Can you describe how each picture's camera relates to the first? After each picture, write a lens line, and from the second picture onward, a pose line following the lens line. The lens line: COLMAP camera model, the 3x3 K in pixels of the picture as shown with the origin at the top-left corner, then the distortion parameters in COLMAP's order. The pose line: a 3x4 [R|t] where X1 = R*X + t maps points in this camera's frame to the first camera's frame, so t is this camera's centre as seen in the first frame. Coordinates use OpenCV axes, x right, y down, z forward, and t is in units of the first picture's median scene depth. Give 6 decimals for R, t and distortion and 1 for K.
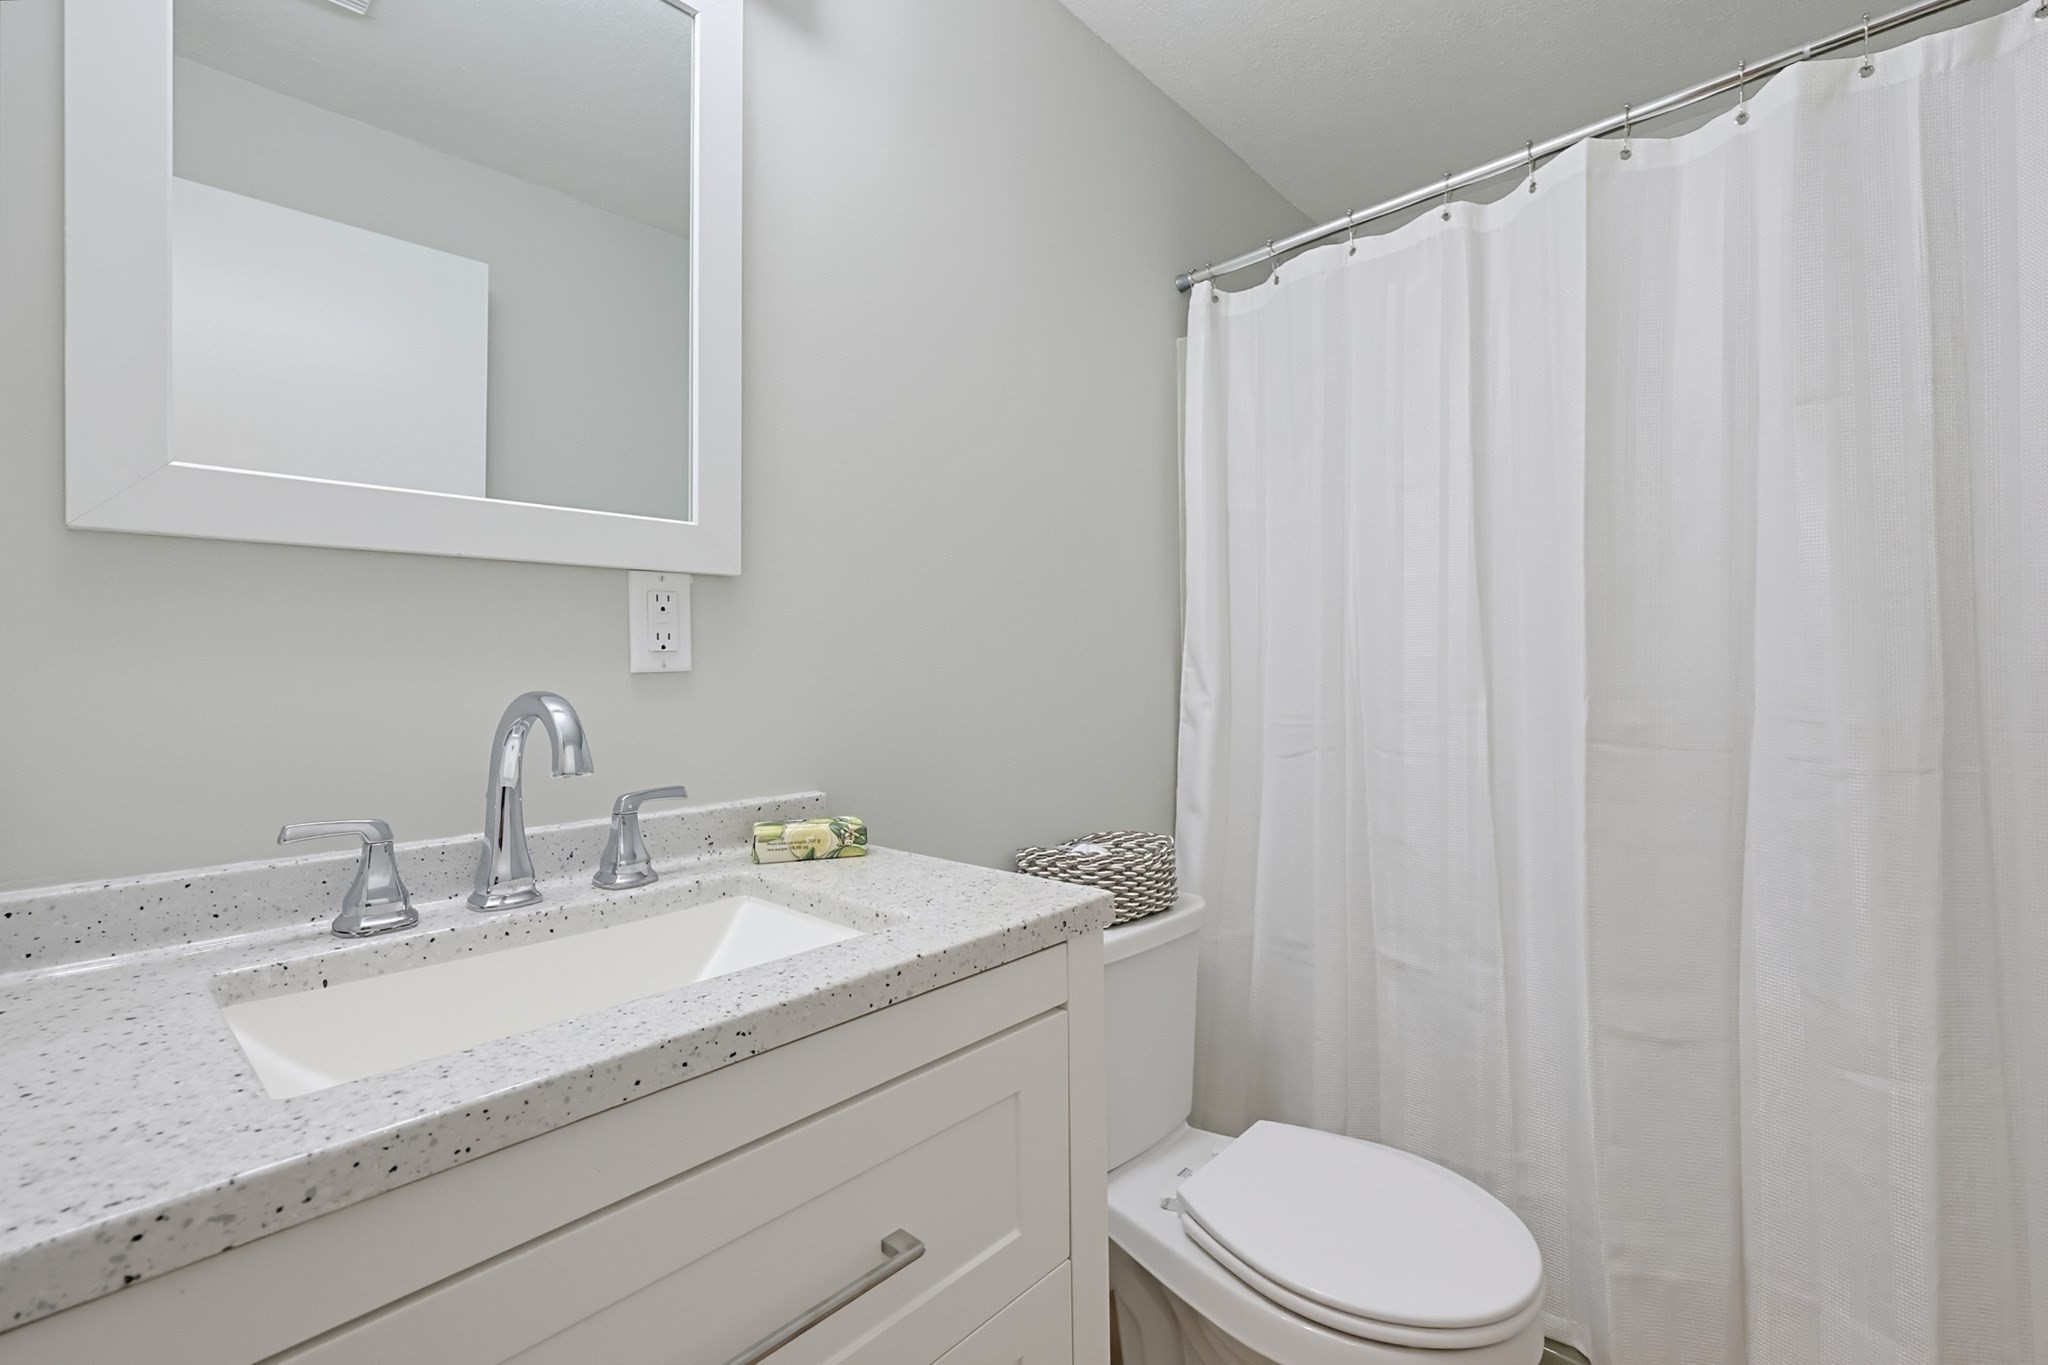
lens RADIAL K [[888.7, 0, 1033.2], [0, 888.7, 659.7], [0, 0, 1]] dist [0.000008, 0.006099]
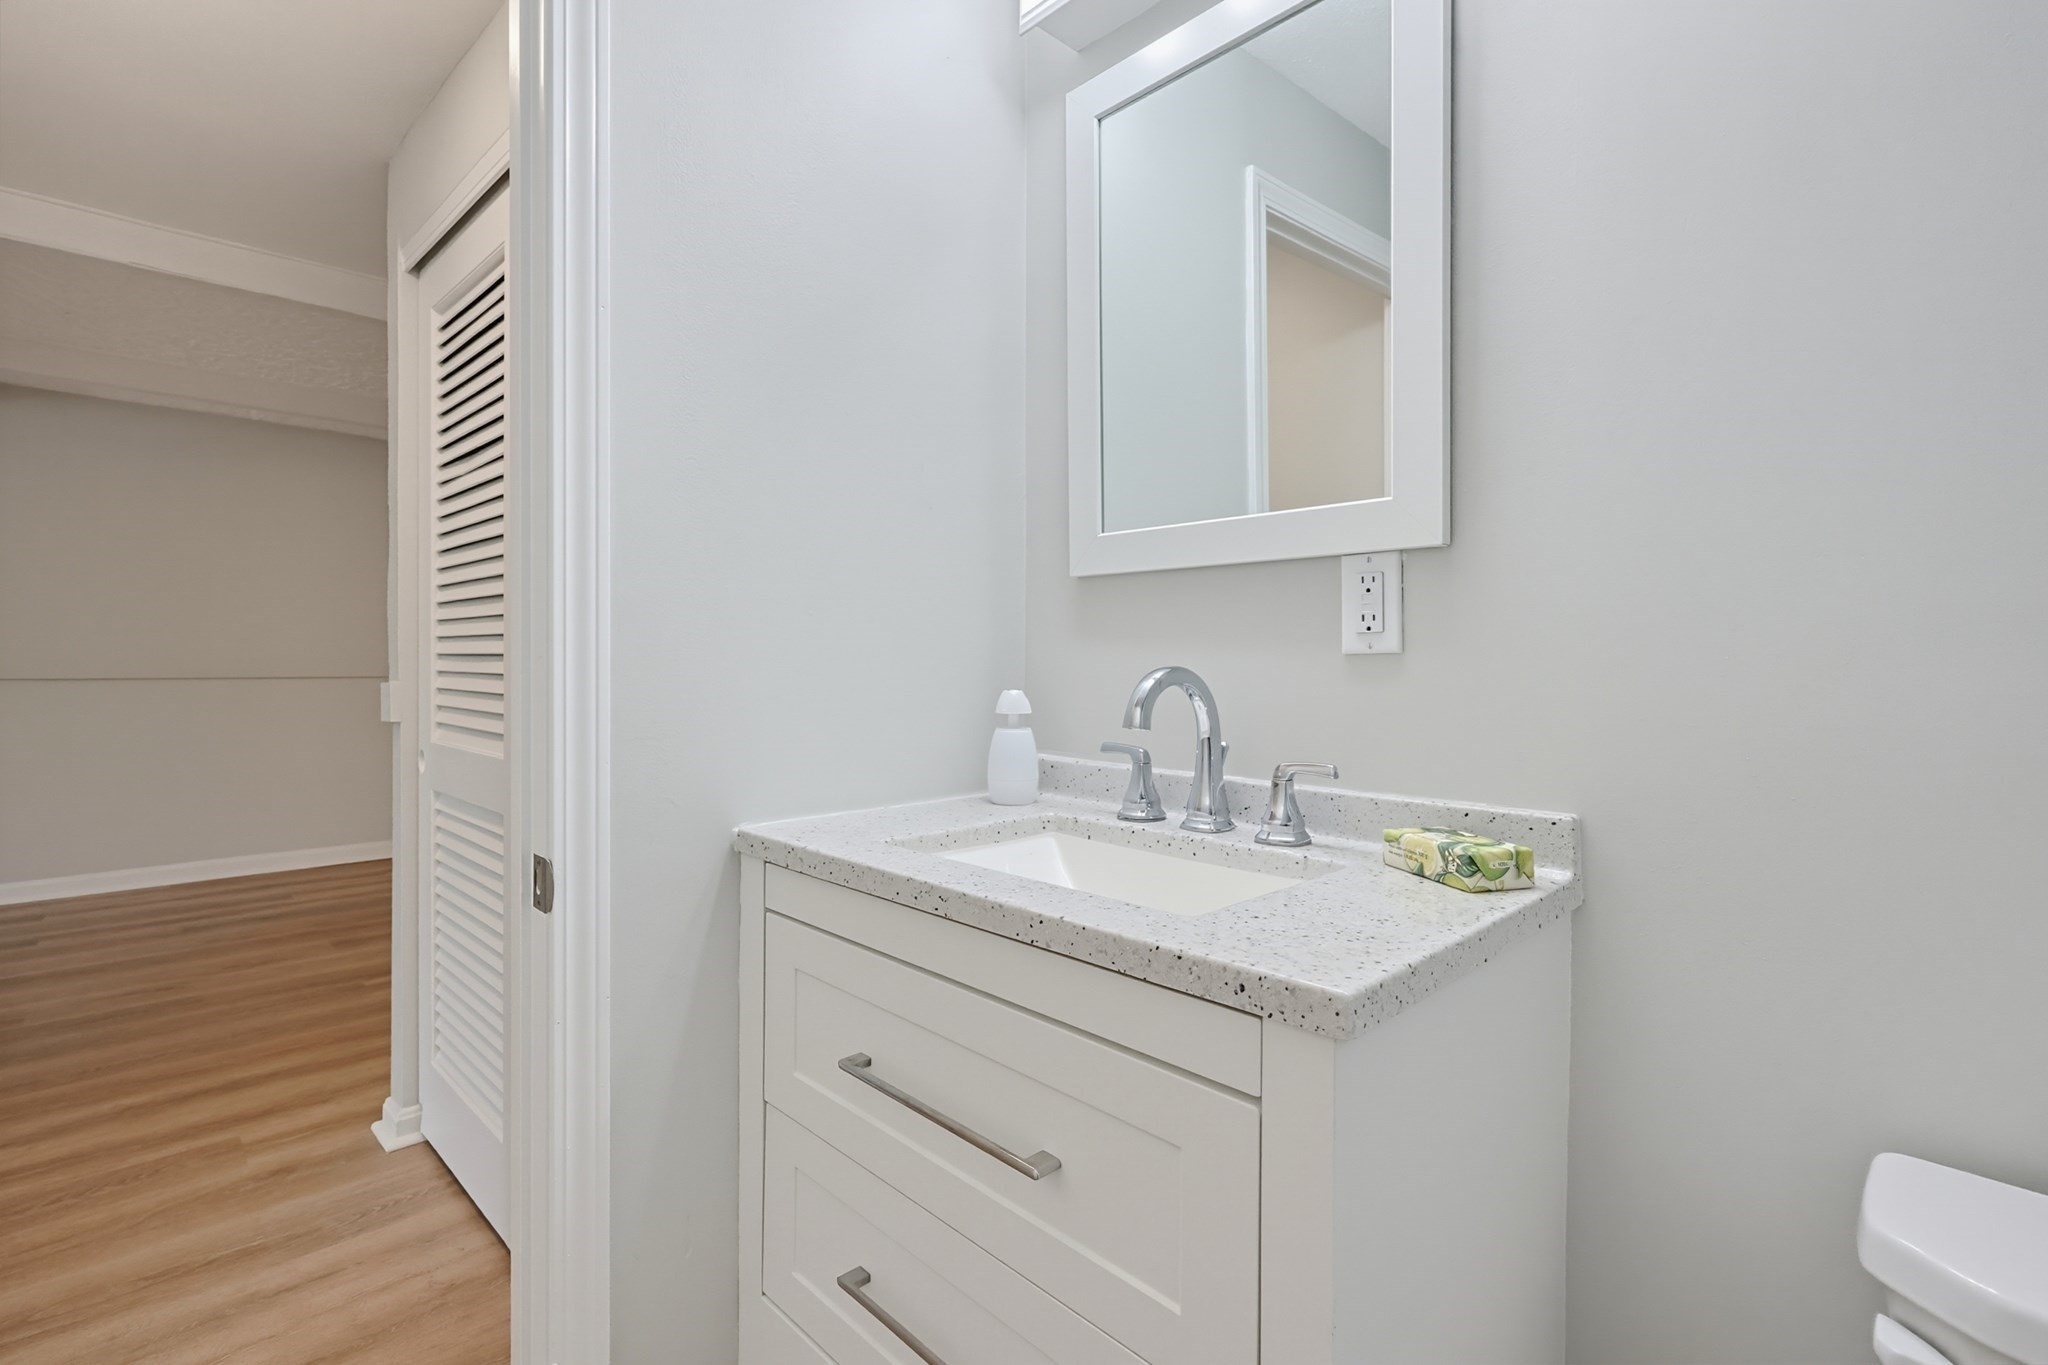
lens RADIAL K [[939.7, 0, 1027.3], [0, 939.7, 659.8], [0, 0, 1]] dist [0.000022, -0.000045]
pose [[-0.070802, 0.009576, -0.997444, 0.678535], [0.008648, 0.999922, 0.008986, 0.008351], [0.997453, -0.007990, -0.070879, 0.707321]]
